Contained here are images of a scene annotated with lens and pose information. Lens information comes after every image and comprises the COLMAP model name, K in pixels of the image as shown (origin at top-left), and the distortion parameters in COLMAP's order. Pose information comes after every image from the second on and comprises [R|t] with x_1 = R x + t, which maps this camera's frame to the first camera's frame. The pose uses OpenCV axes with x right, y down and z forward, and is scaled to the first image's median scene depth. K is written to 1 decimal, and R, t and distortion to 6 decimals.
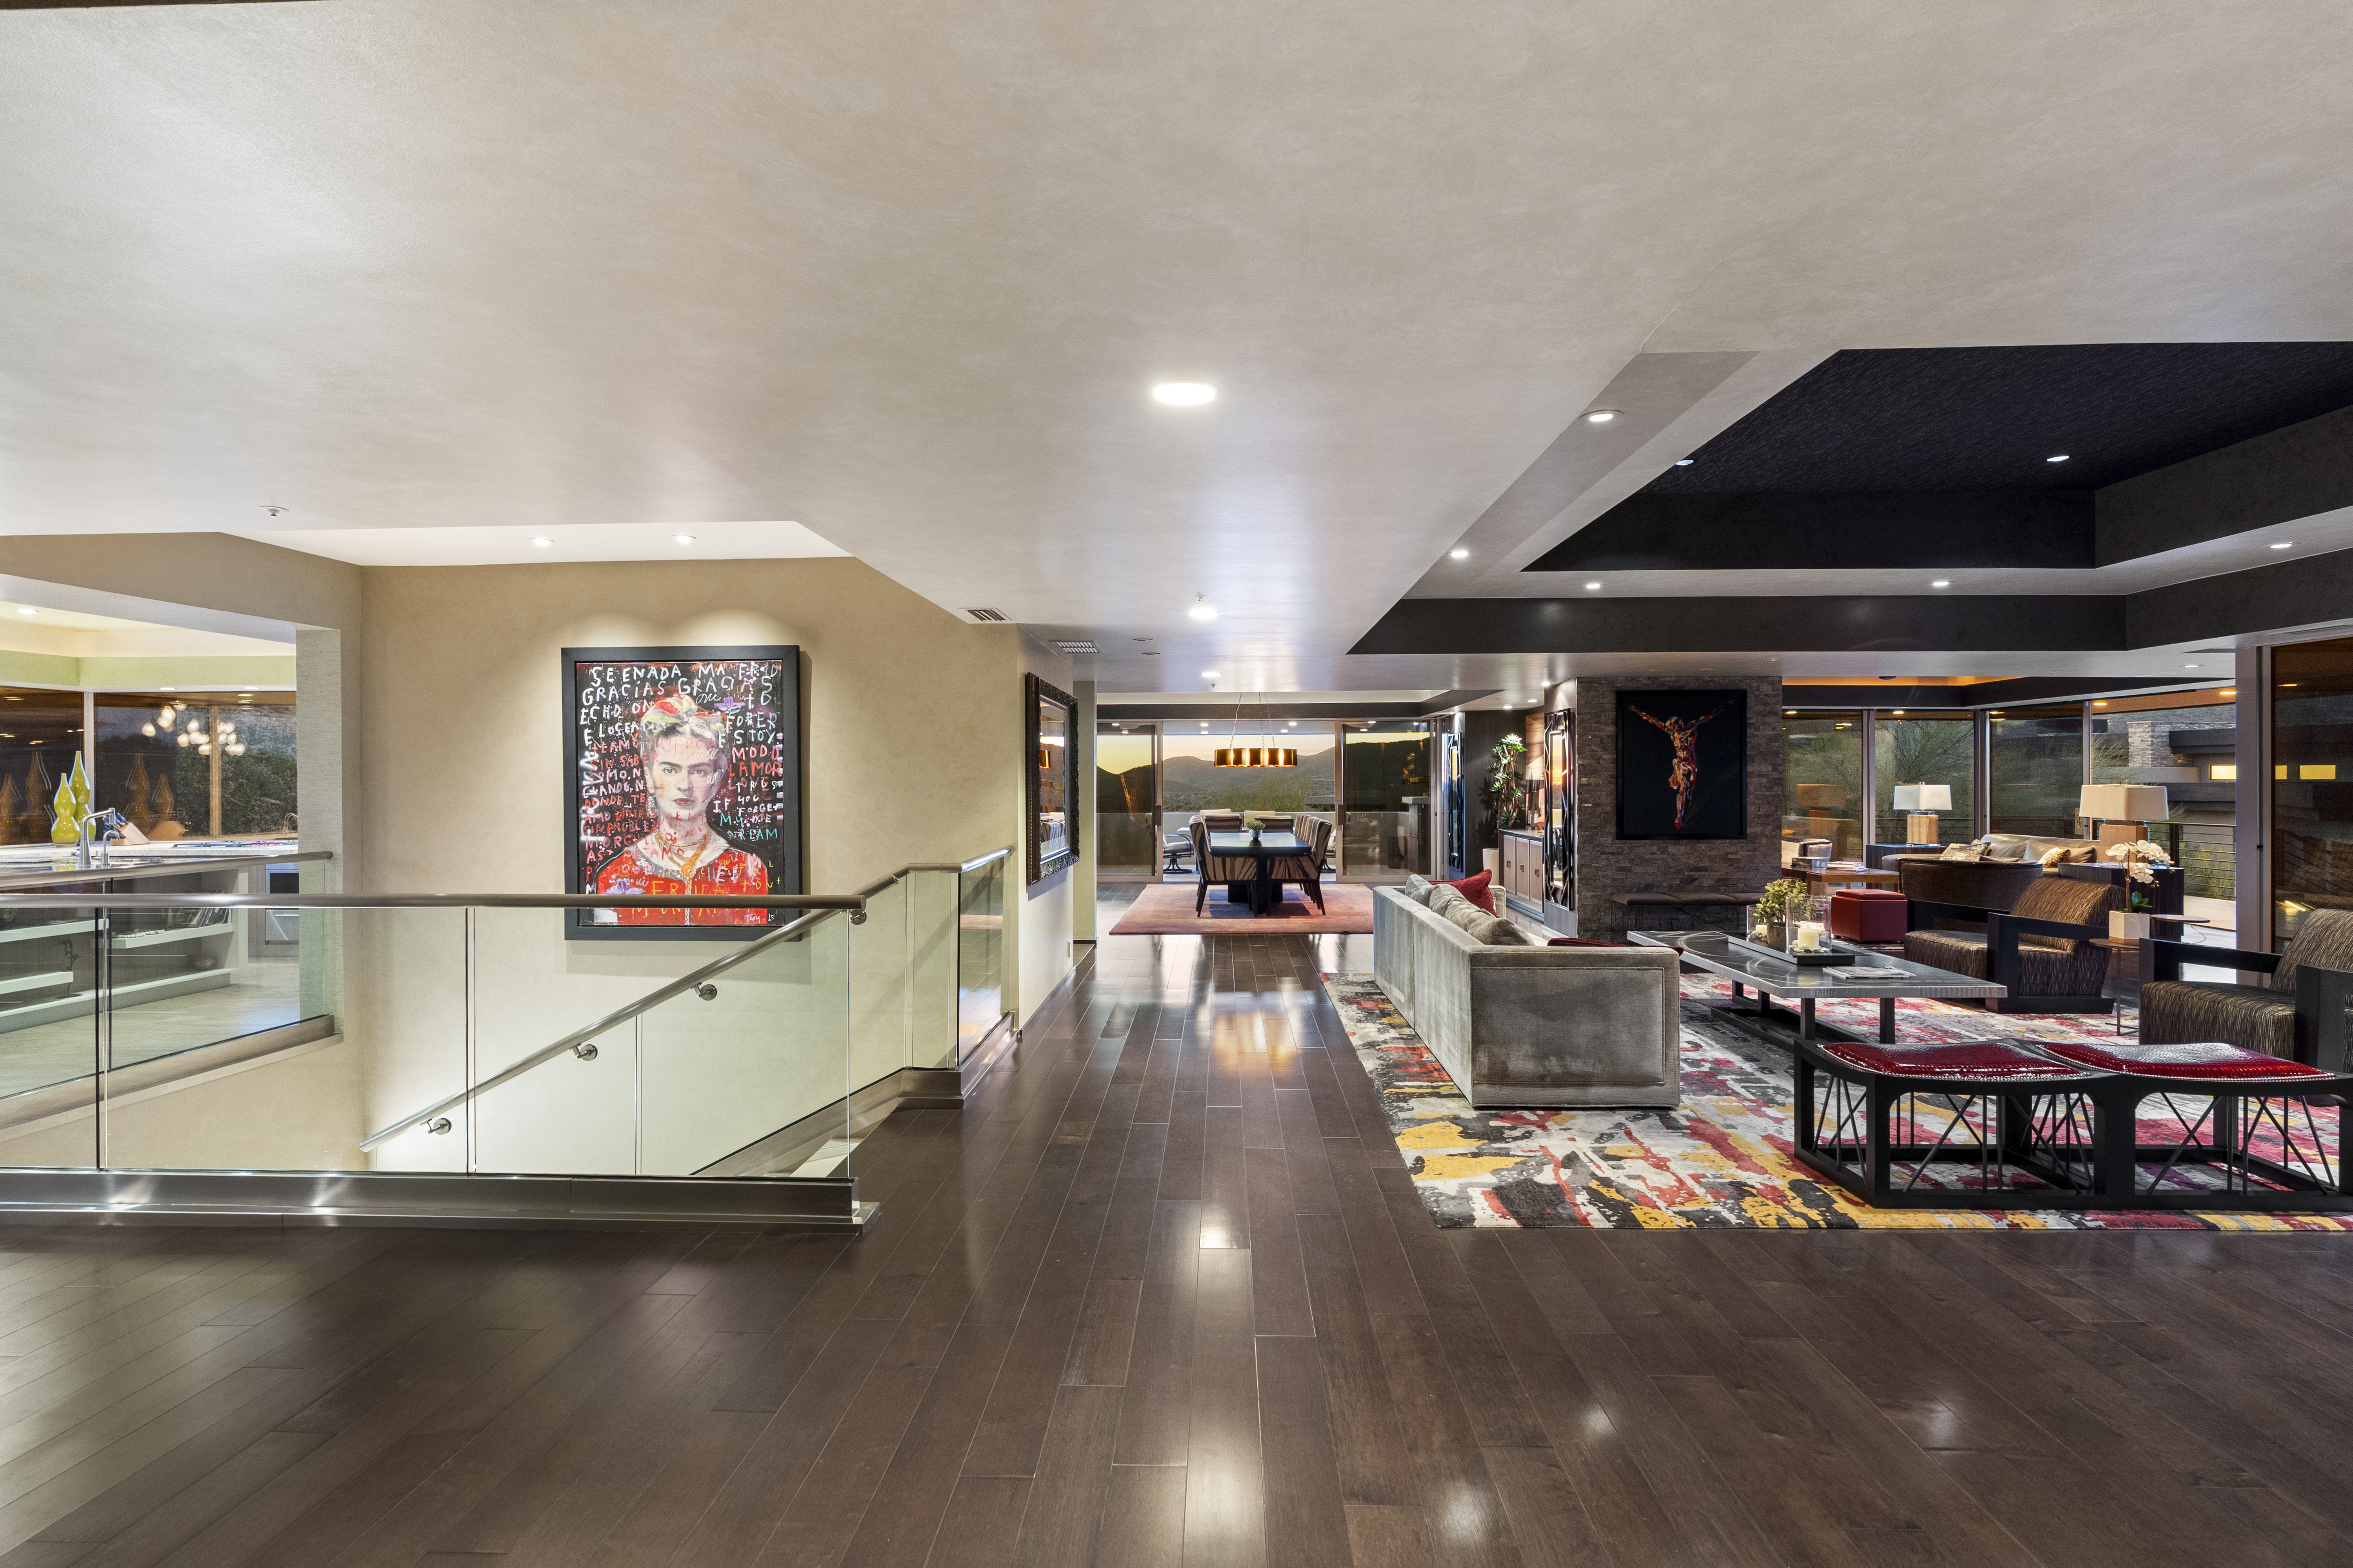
lens RADIAL K [[1090.7, 0, 1172.8], [0, 1090.7, 780.8], [0, 0, 1]] dist [-0.008822, 0.000761]
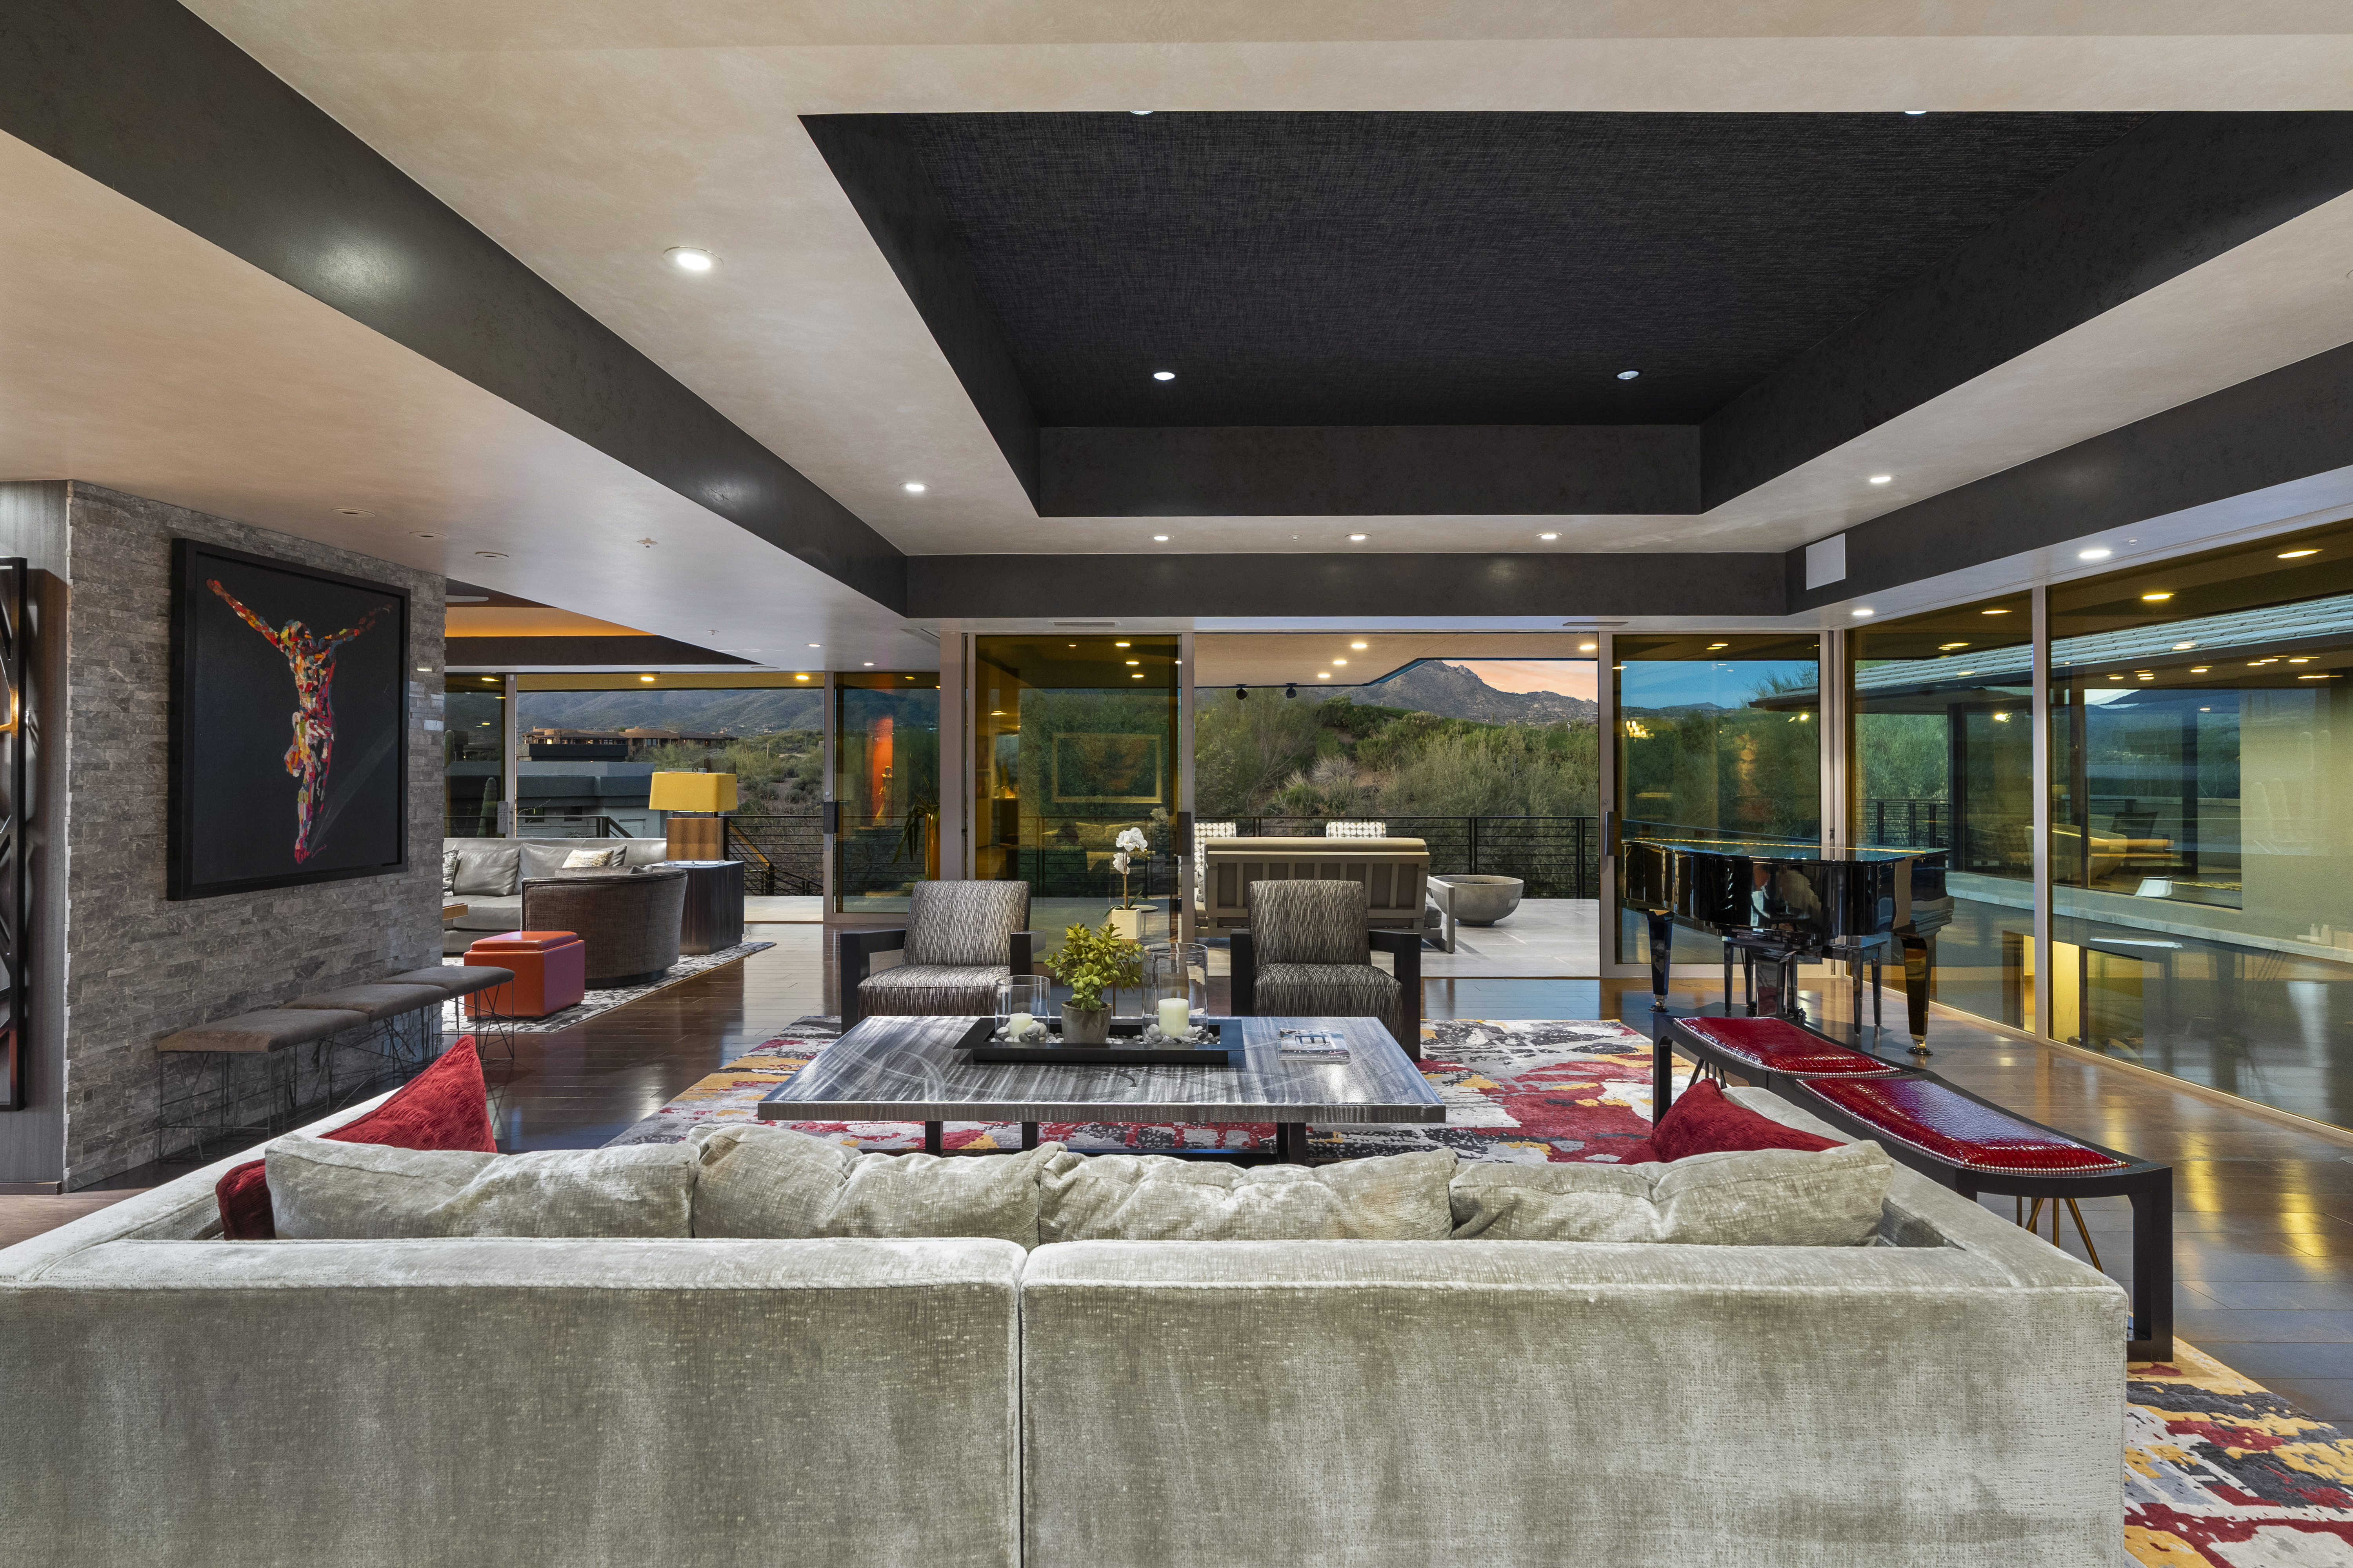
lens RADIAL K [[1090.6, 0, 1186.7], [0, 1090.6, 744.7], [0, 0, 1]] dist [-0.008822, 0.000761]
pose [[-0.027390, 0.030643, 0.999155, -0.011430], [0.002565, 0.999529, -0.030584, 0.009096], [-0.999622, 0.001725, -0.027456, 0.631491]]
